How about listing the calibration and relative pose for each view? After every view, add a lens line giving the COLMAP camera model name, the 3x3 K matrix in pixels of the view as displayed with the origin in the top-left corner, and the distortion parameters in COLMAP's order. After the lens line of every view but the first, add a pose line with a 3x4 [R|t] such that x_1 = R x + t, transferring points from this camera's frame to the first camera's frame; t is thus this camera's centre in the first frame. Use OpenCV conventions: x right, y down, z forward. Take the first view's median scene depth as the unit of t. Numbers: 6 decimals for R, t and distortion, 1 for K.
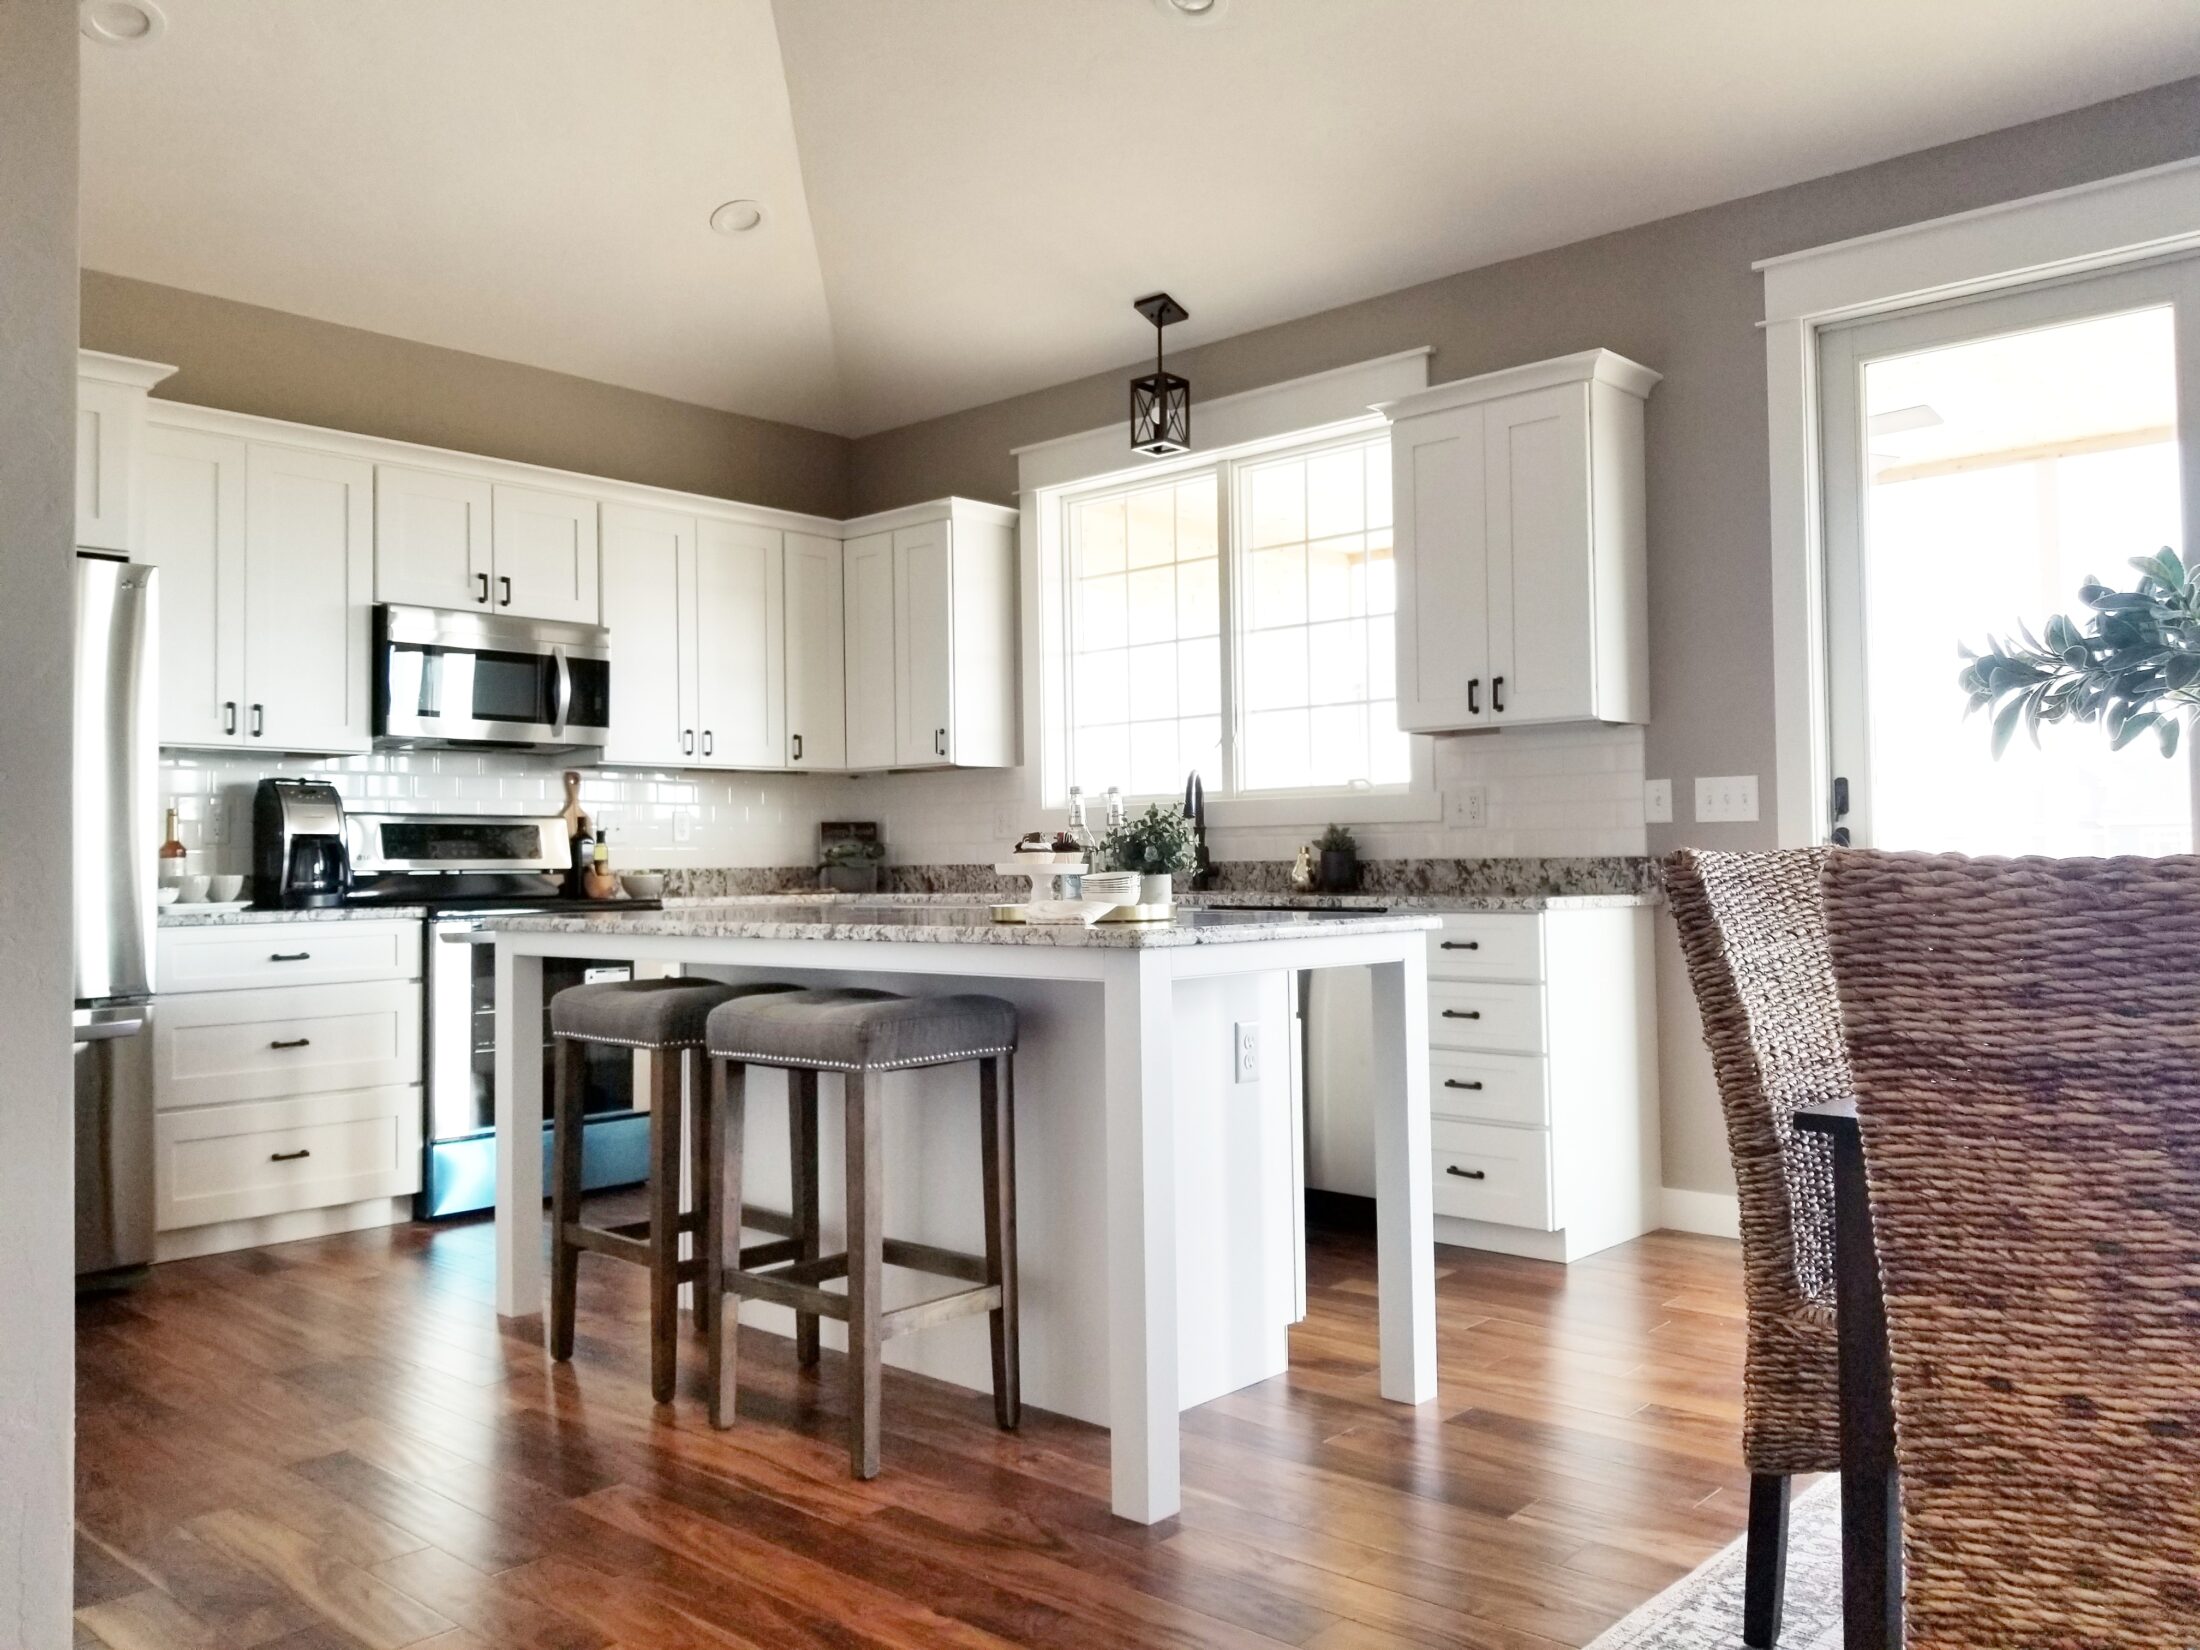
lens RADIAL K [[1738.8, 0, 1097.3], [0, 1738.8, 801.3], [0, 0, 1]] dist [0.049560, -0.035454]
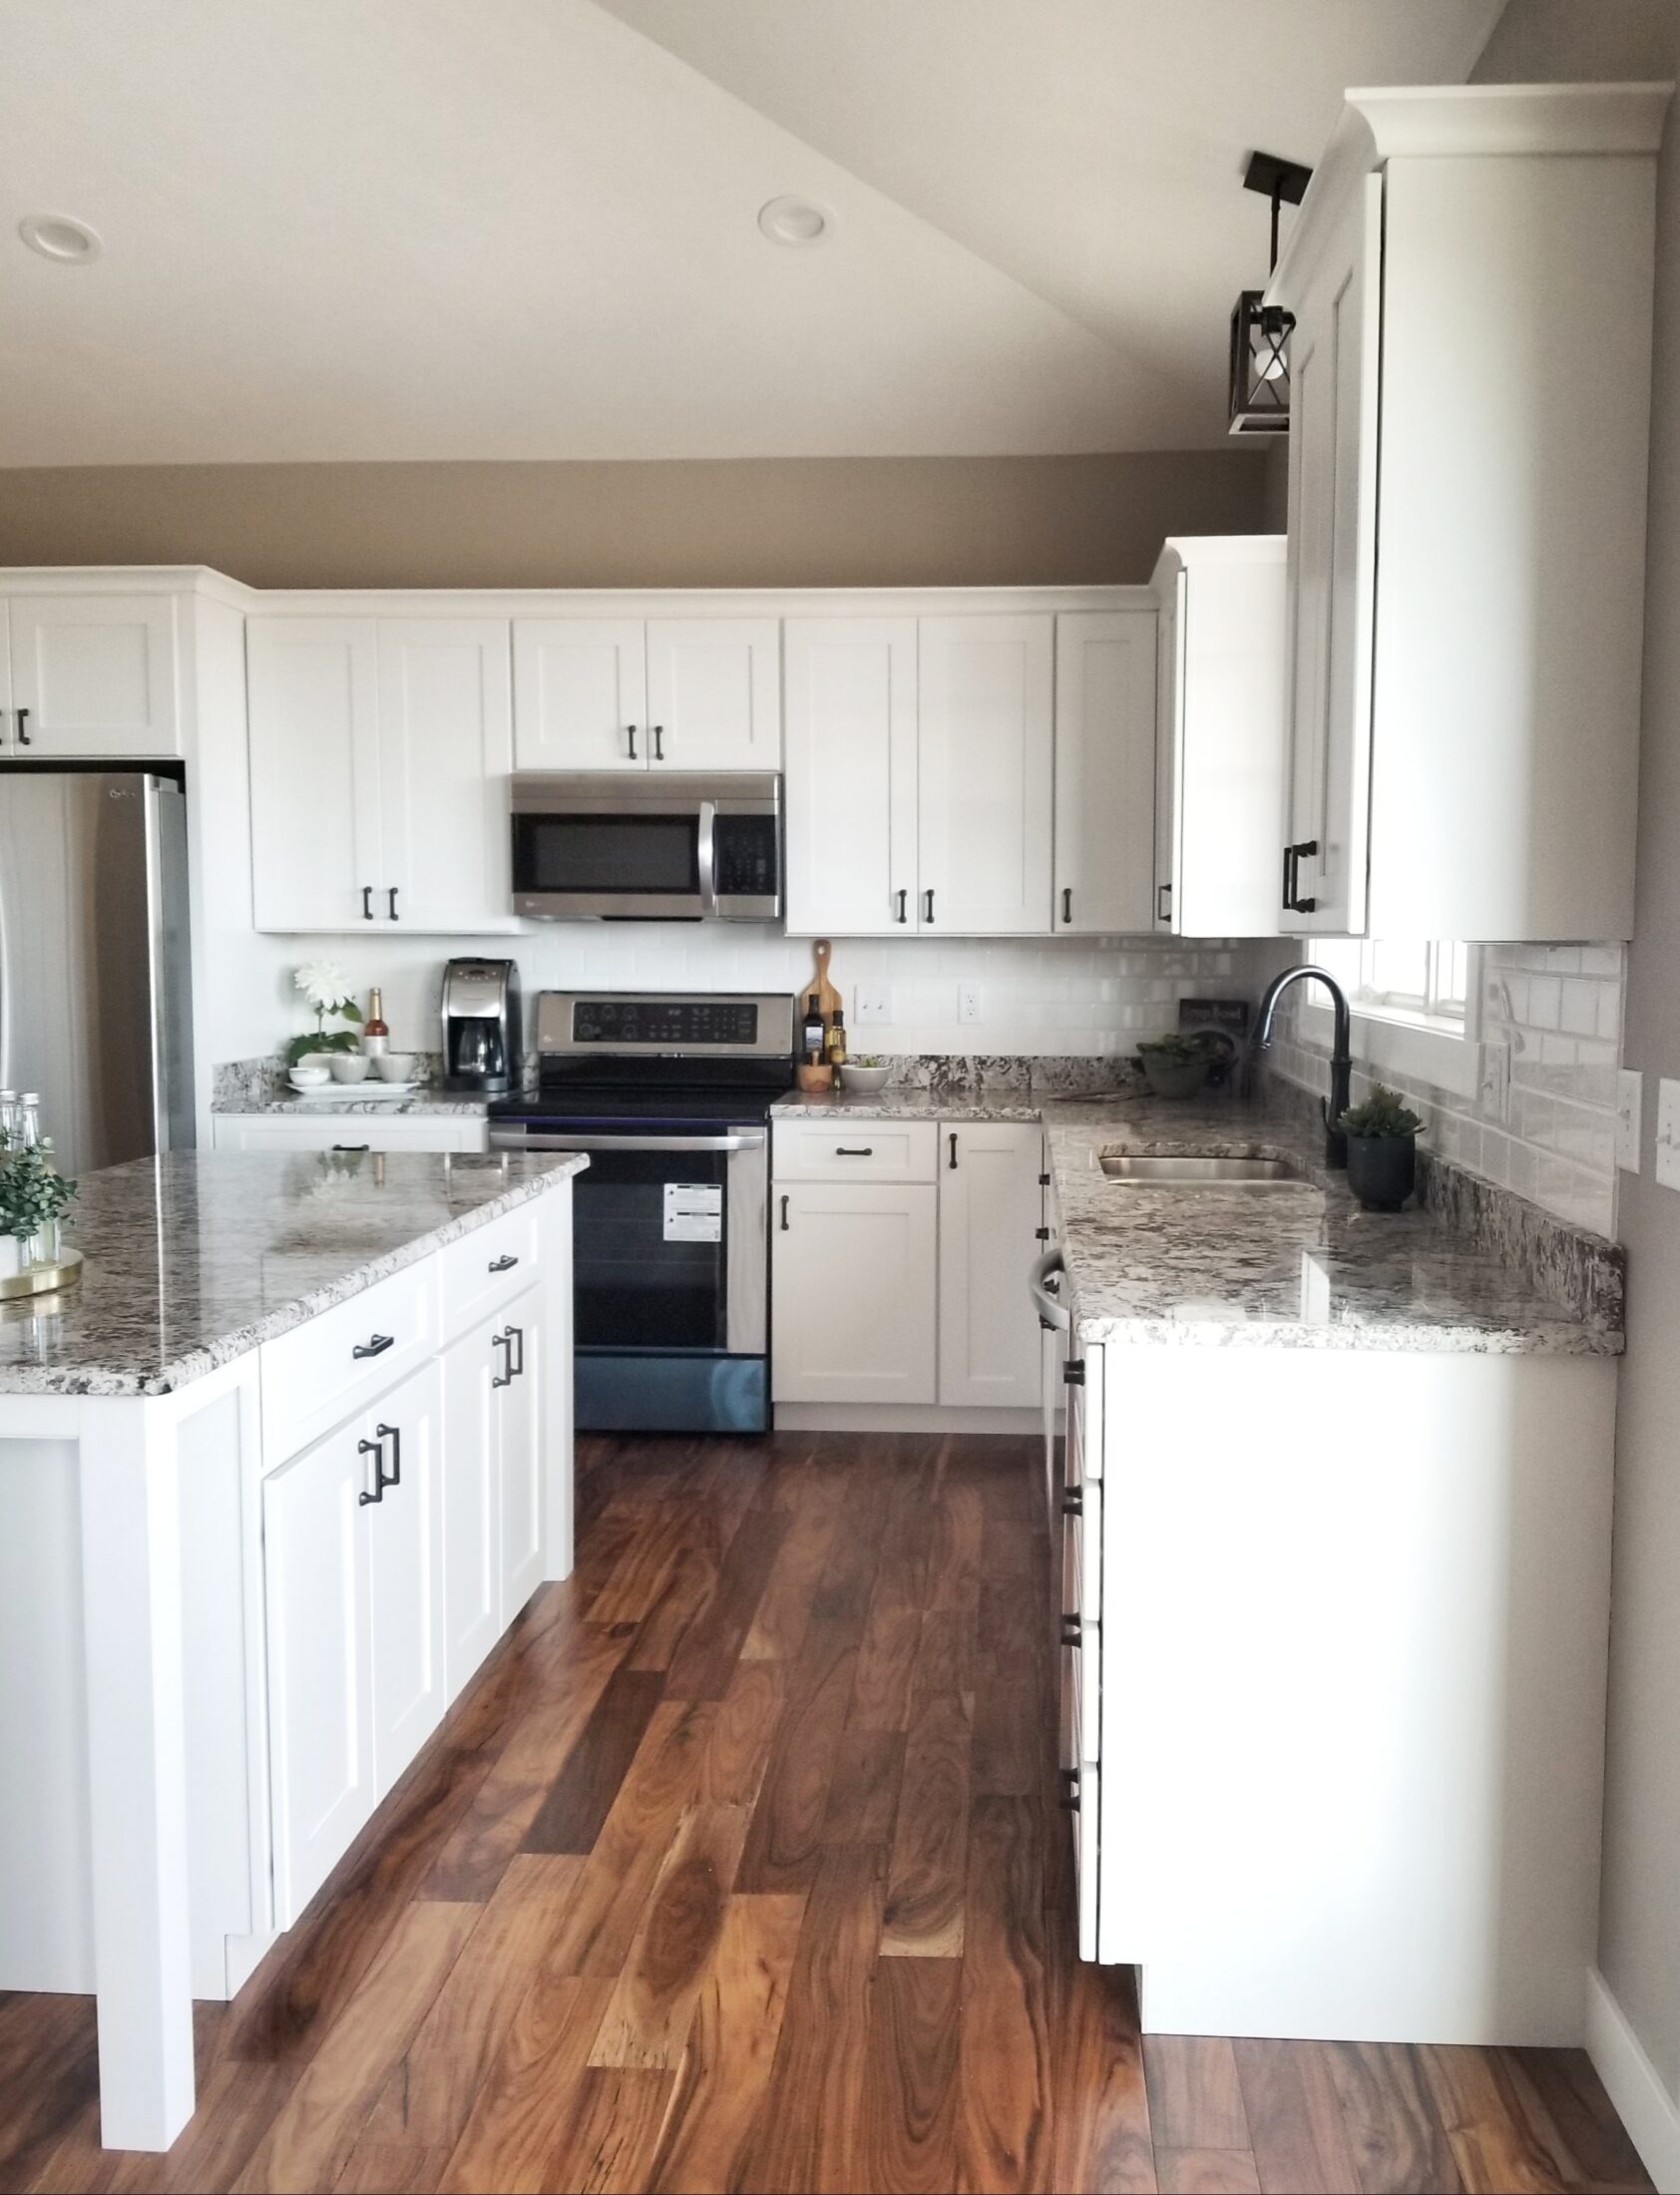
lens RADIAL K [[1934.2, 0, 863.0], [0, 1934.2, 1083.7], [0, 0, 1]] dist [0.073590, -0.004254]
pose [[0.625131, 0.076763, -0.776736, 0.484289], [0.015654, 0.993719, 0.110805, -0.054861], [0.780363, -0.081427, 0.620003, 0.452606]]
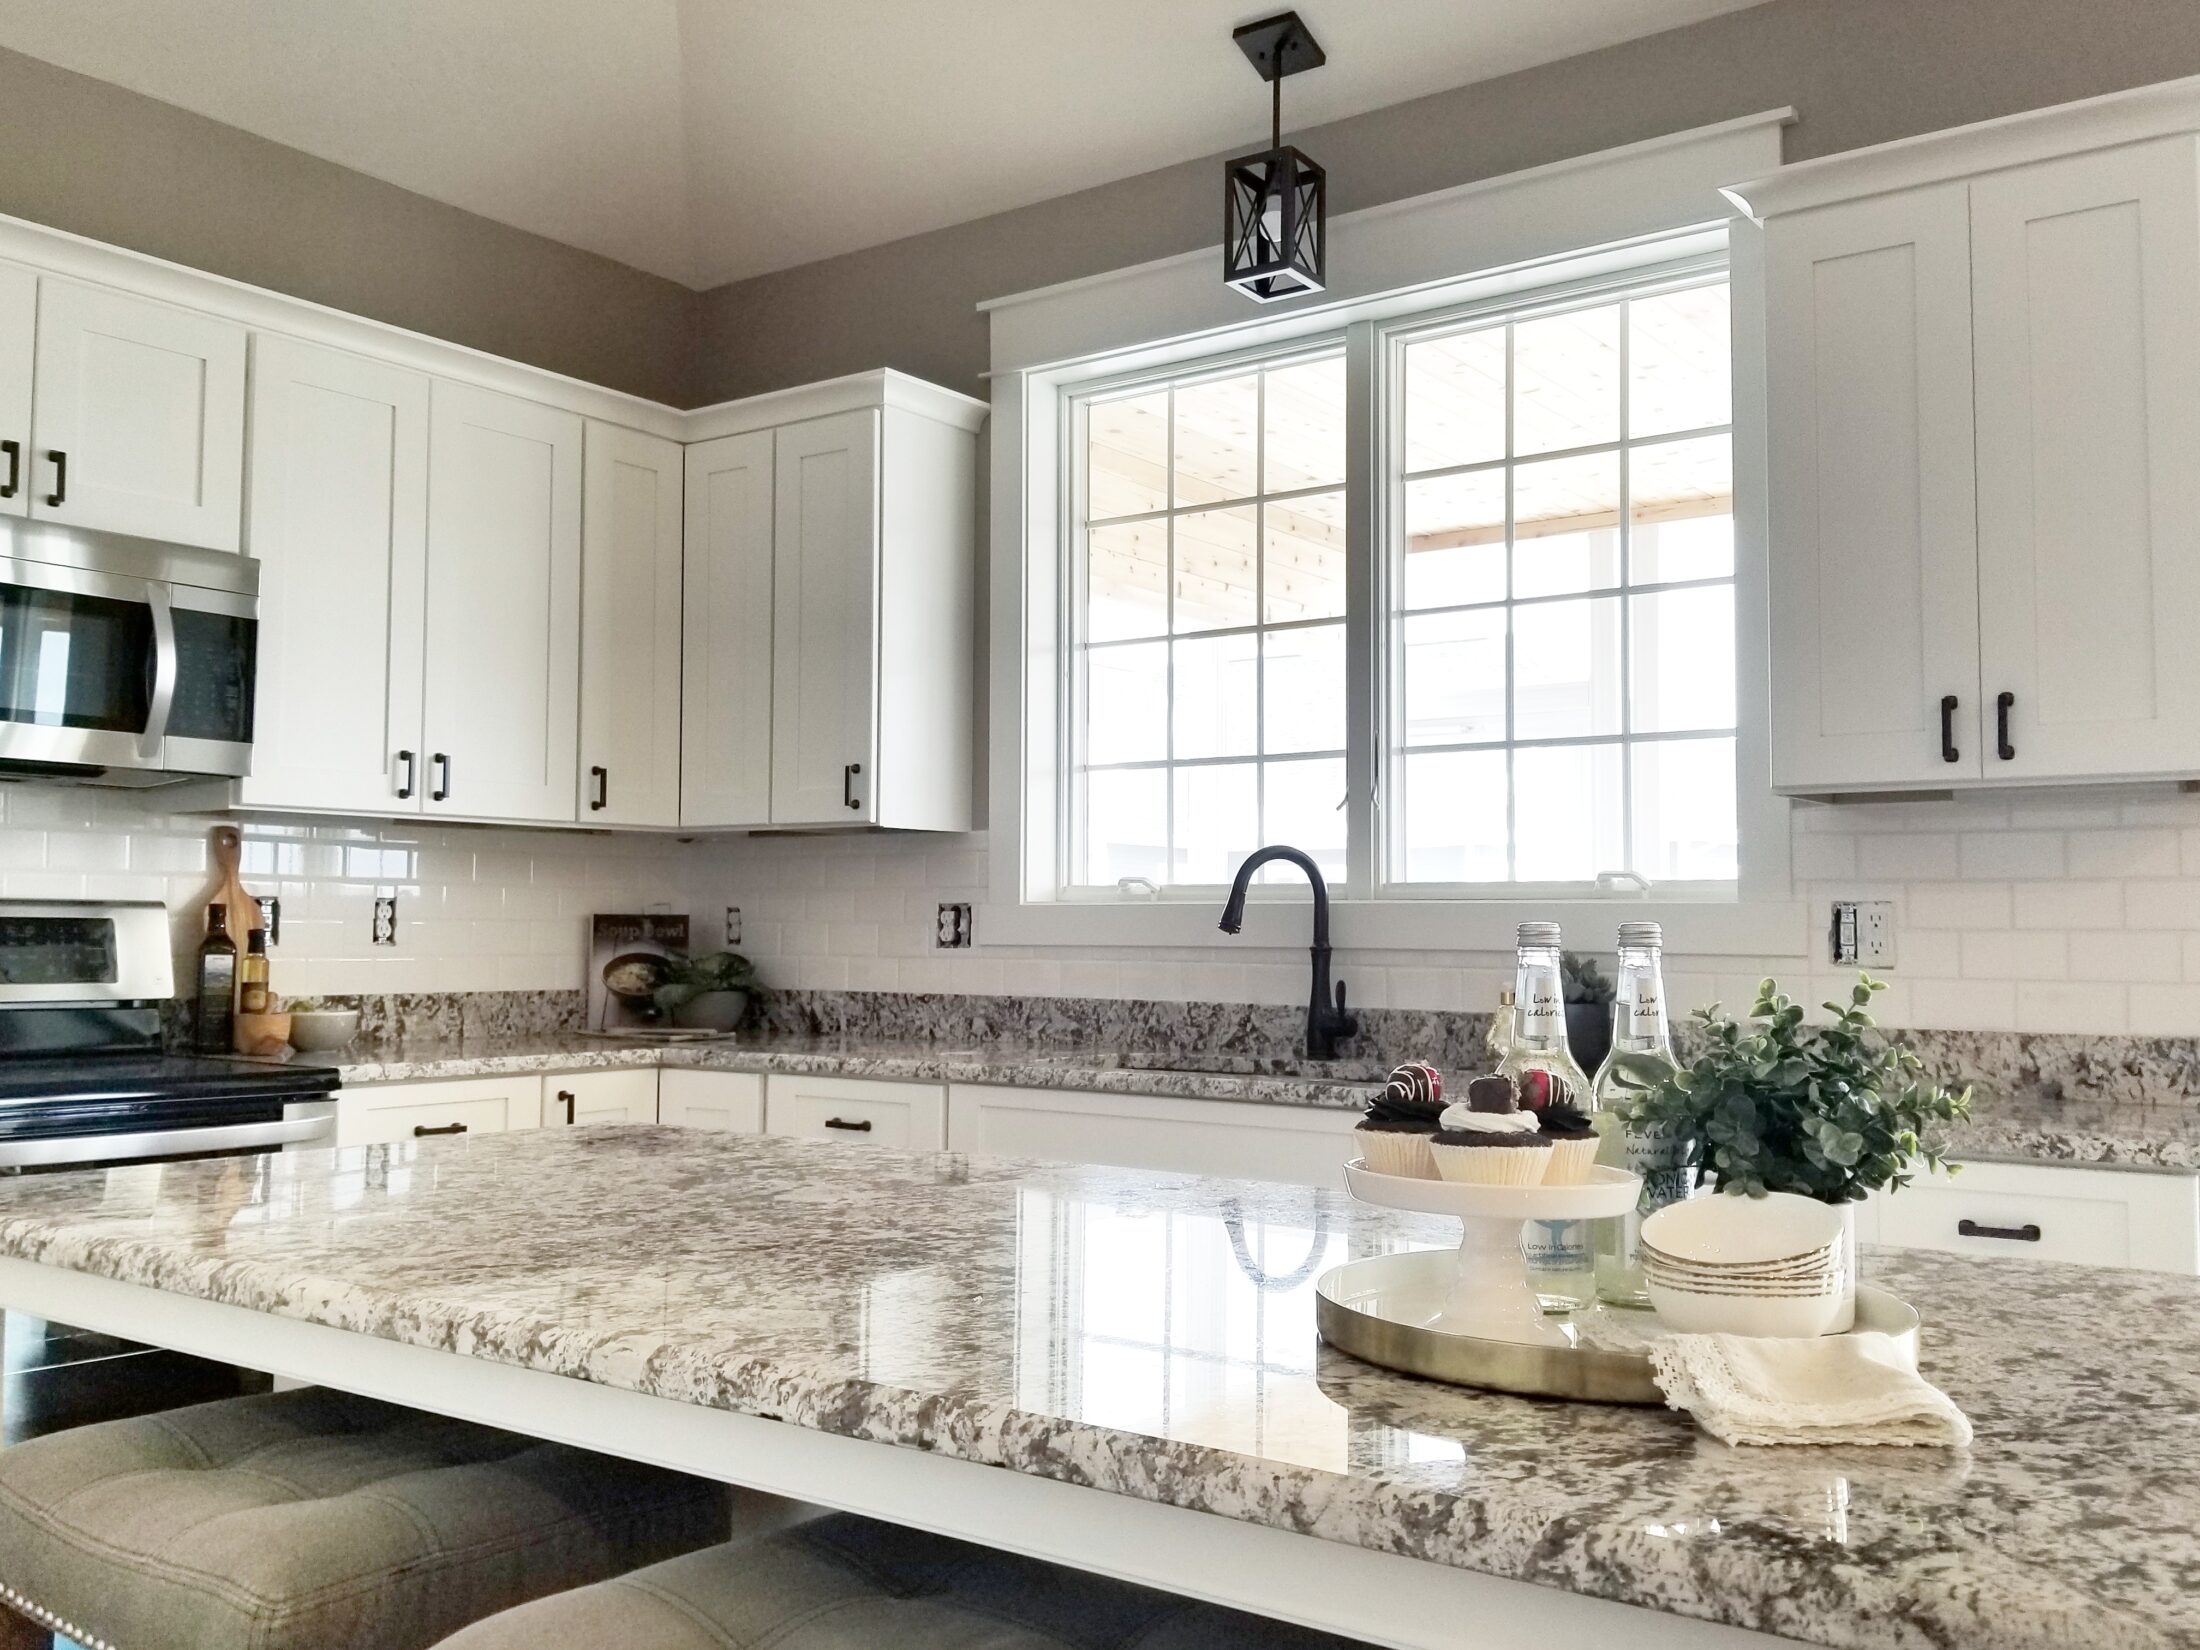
lens RADIAL K [[1948.6, 0, 1092.7], [0, 1948.6, 813.7], [0, 0, 1]] dist [0.097410, -0.167341]
pose [[0.994025, 0.026815, 0.105811, -0.086345], [-0.024282, 0.999389, -0.025158, -0.011420], [-0.106421, 0.022438, 0.994068, 0.370199]]
